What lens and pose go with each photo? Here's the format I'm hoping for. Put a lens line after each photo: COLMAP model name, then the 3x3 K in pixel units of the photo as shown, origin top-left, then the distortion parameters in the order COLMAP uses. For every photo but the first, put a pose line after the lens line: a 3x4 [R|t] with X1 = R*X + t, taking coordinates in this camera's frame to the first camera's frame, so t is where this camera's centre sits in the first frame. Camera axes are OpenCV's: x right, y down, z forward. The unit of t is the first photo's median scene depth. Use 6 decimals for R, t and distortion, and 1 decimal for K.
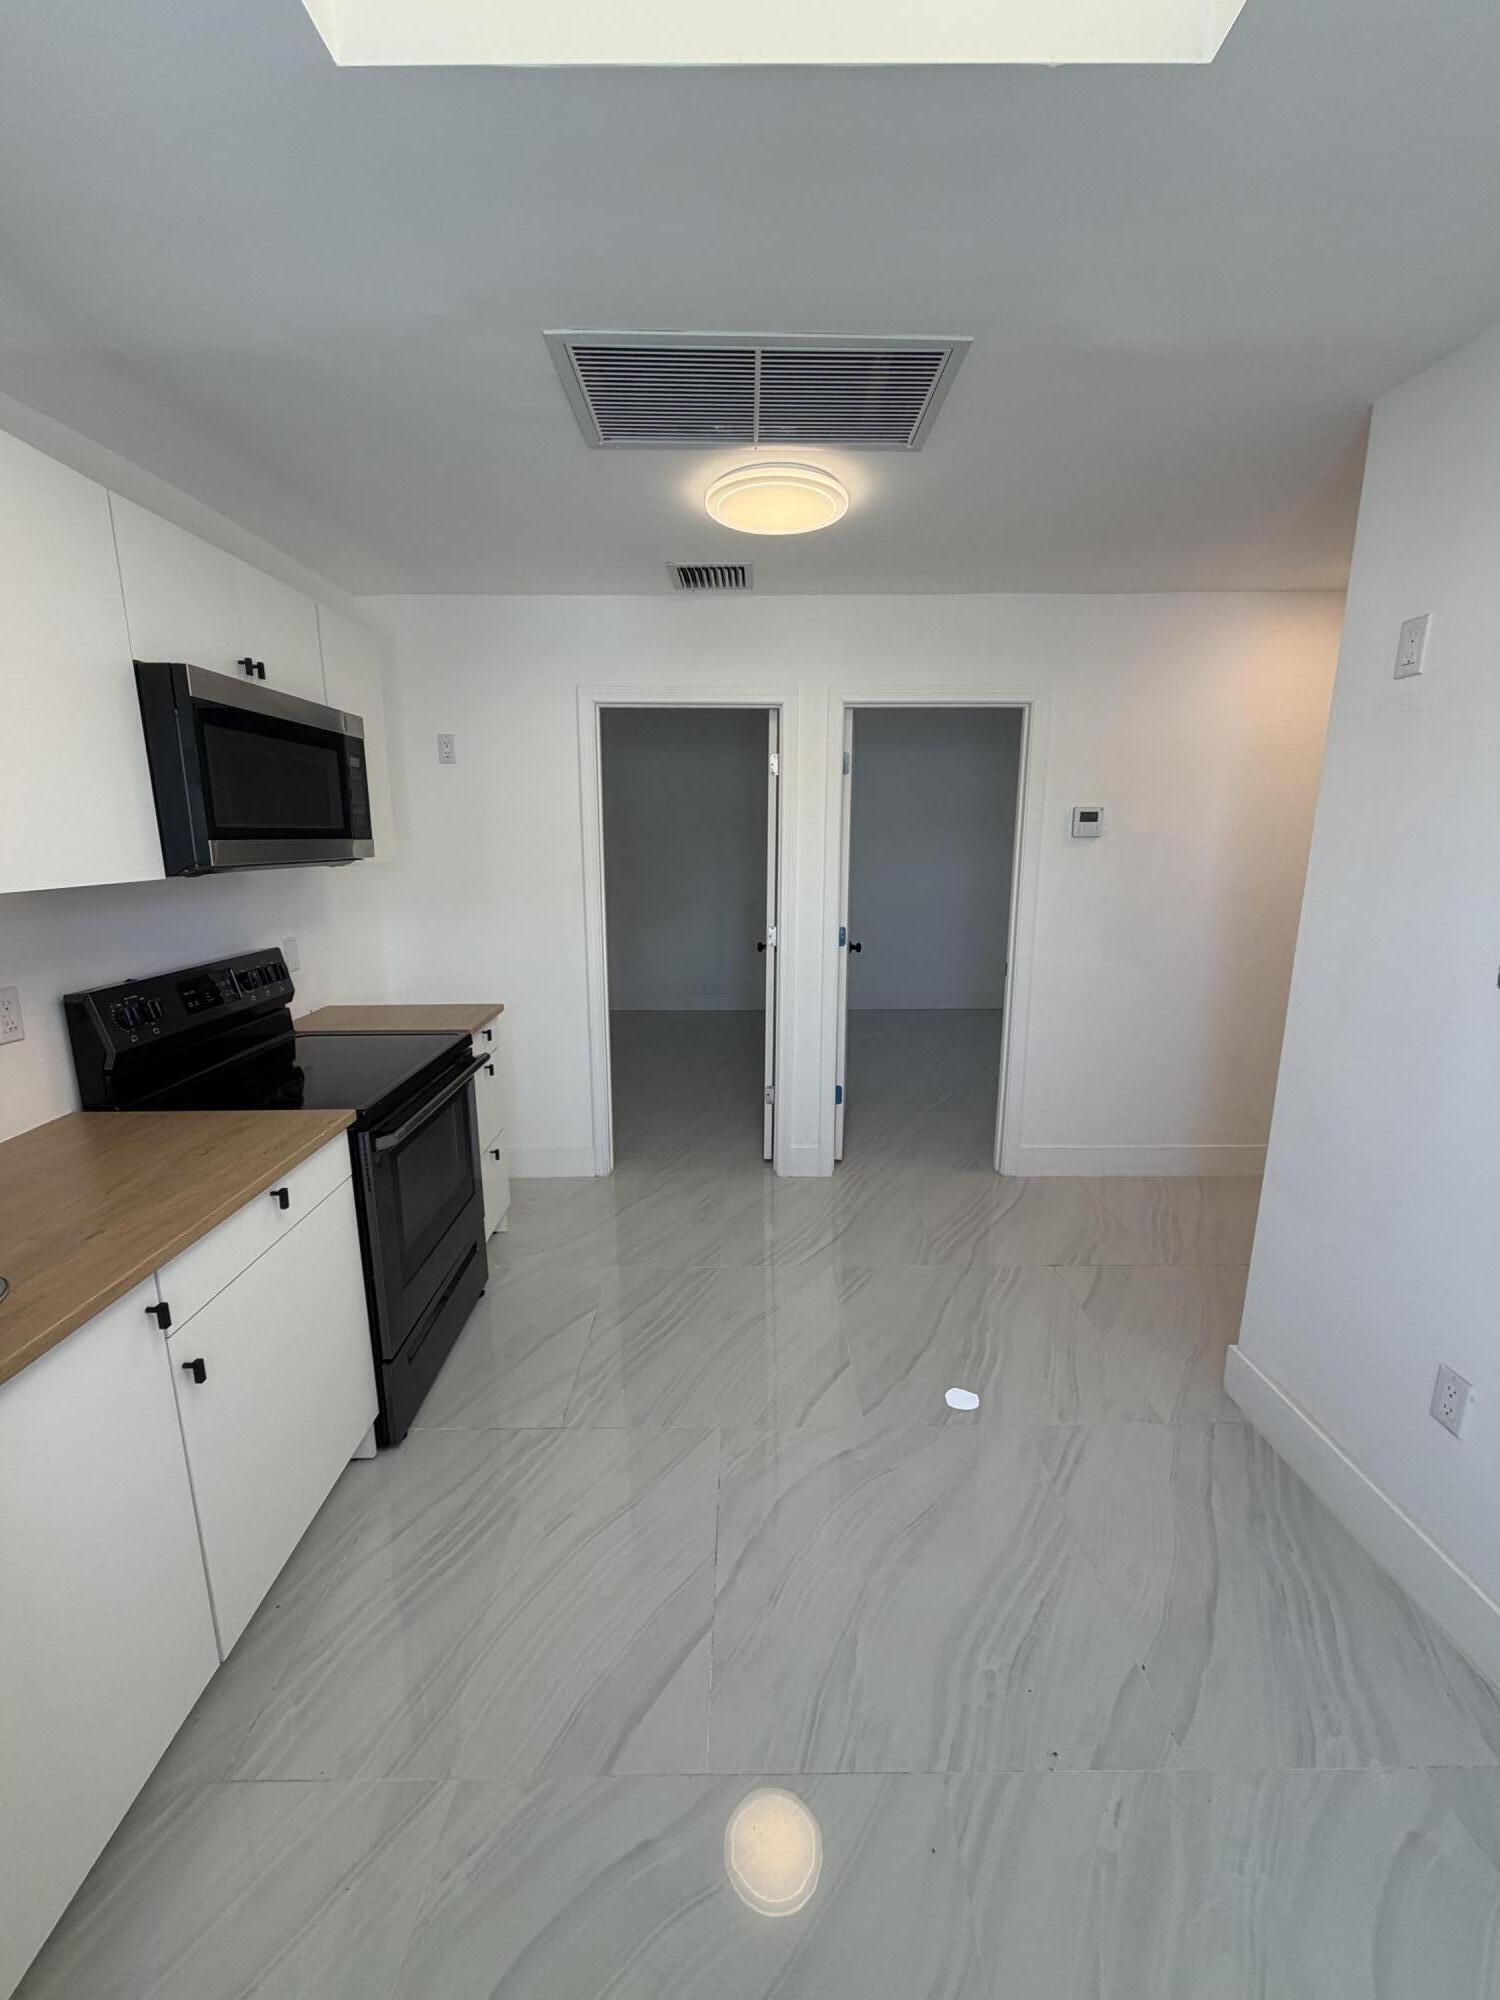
lens RADIAL K [[795.2, 0, 752.3], [0, 795.2, 1003.0], [0, 0, 1]] dist [-0.002253, -0.000163]
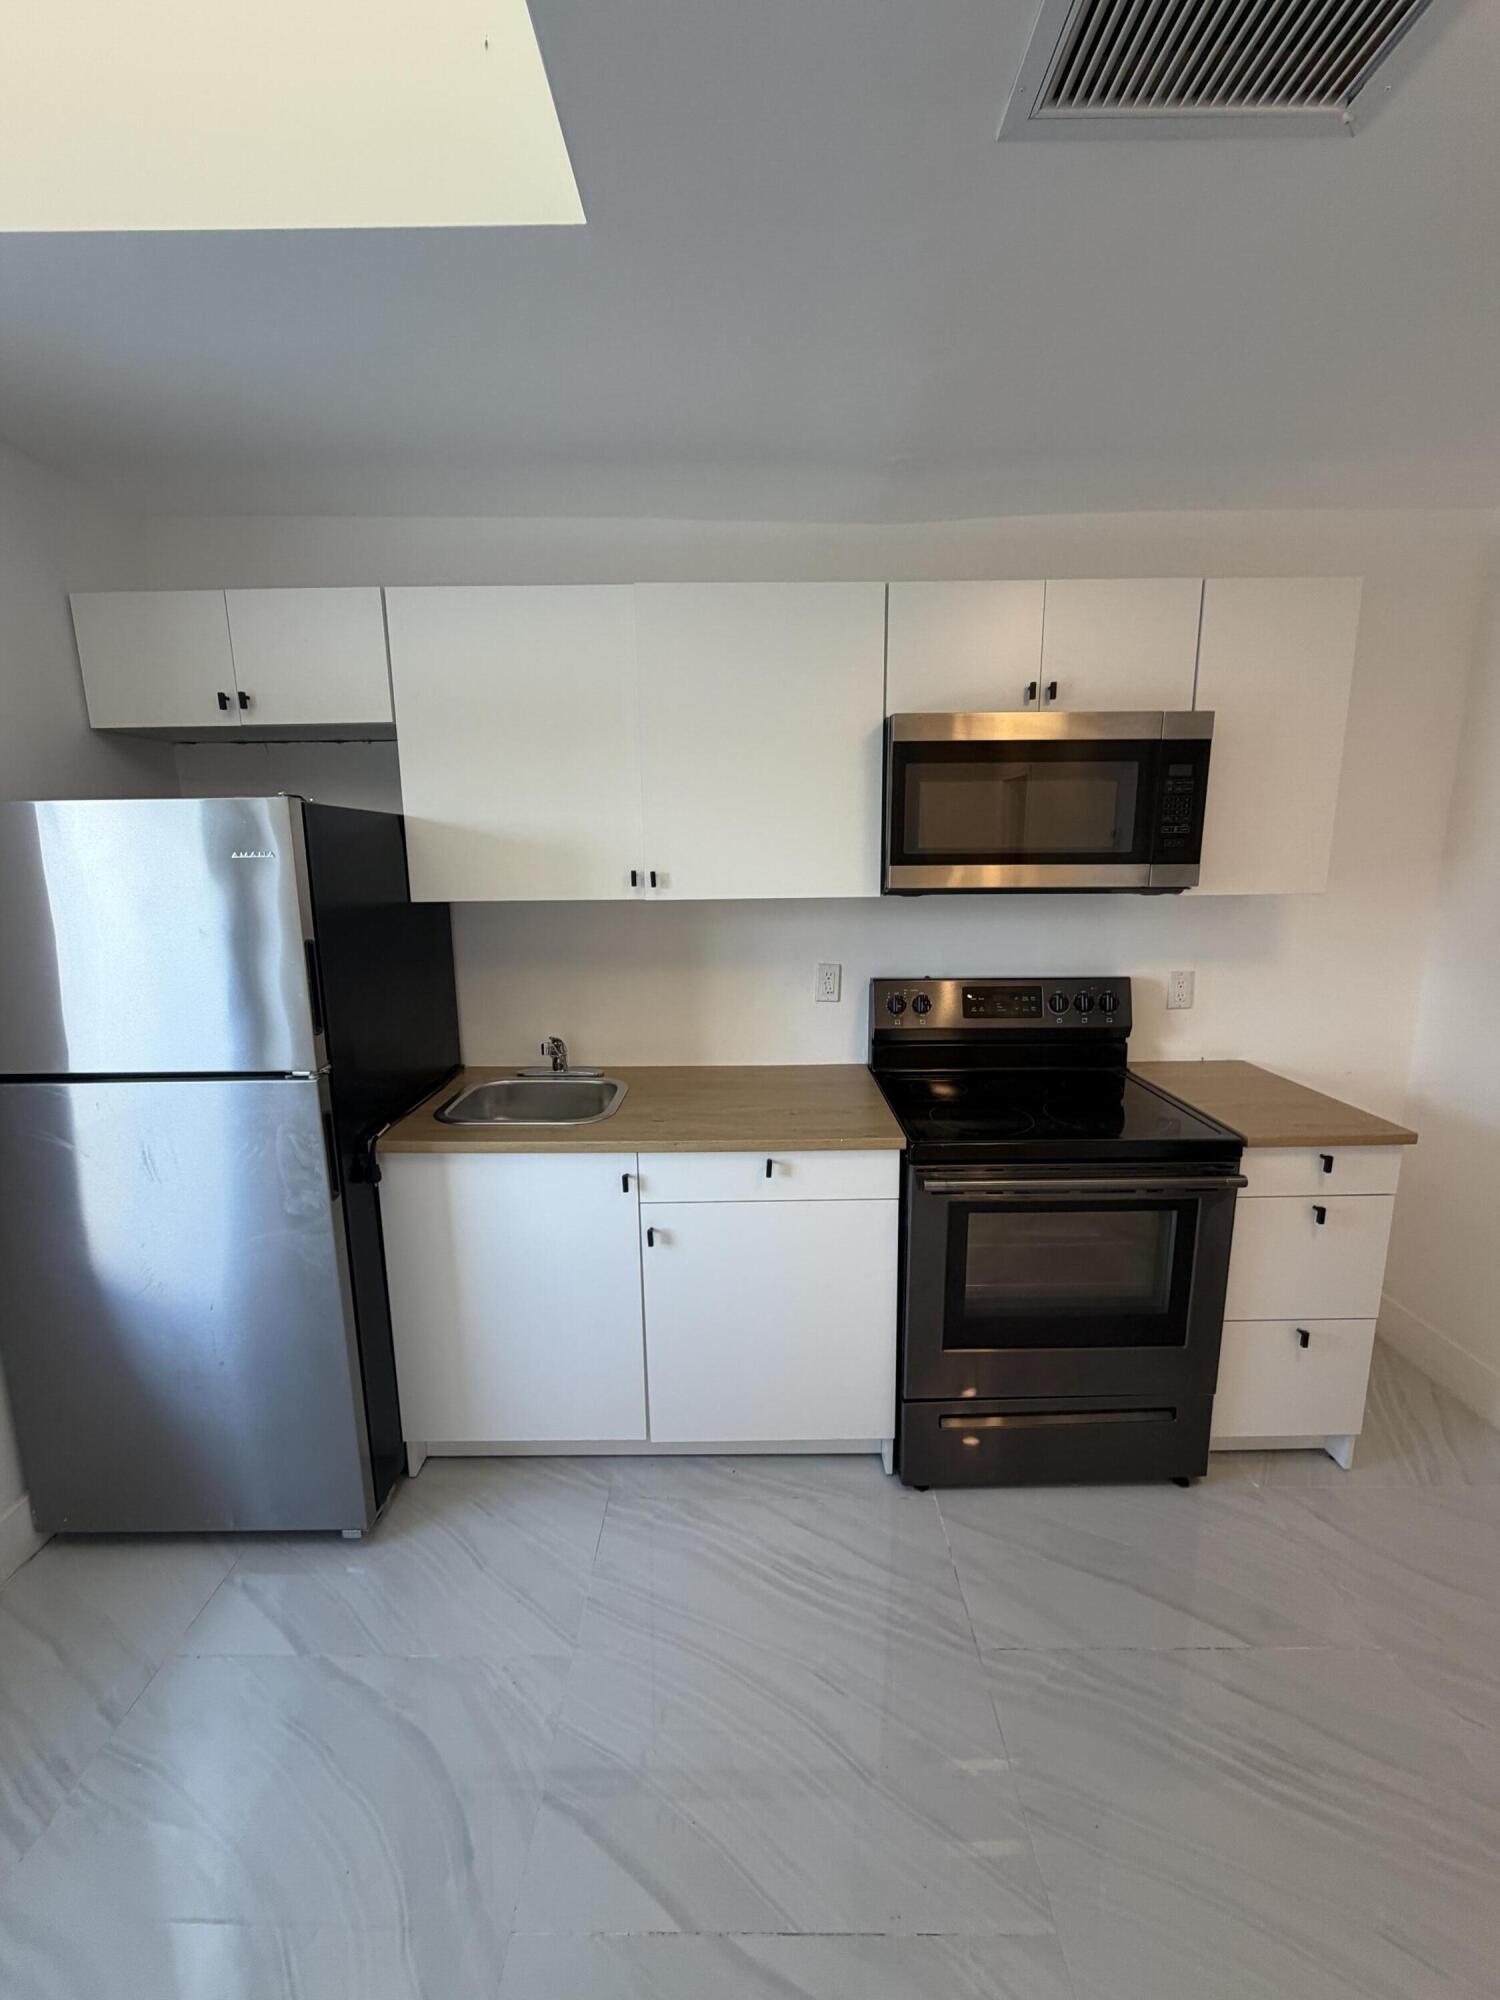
lens RADIAL K [[795.2, 0, 752.2], [0, 795.2, 998.7], [0, 0, 1]] dist [-0.002253, -0.000163]
pose [[-0.010673, 0.192517, -0.981236, 0.426675], [-0.197705, 0.961514, 0.190798, -0.179698], [0.980204, 0.196031, 0.027799, 0.724036]]
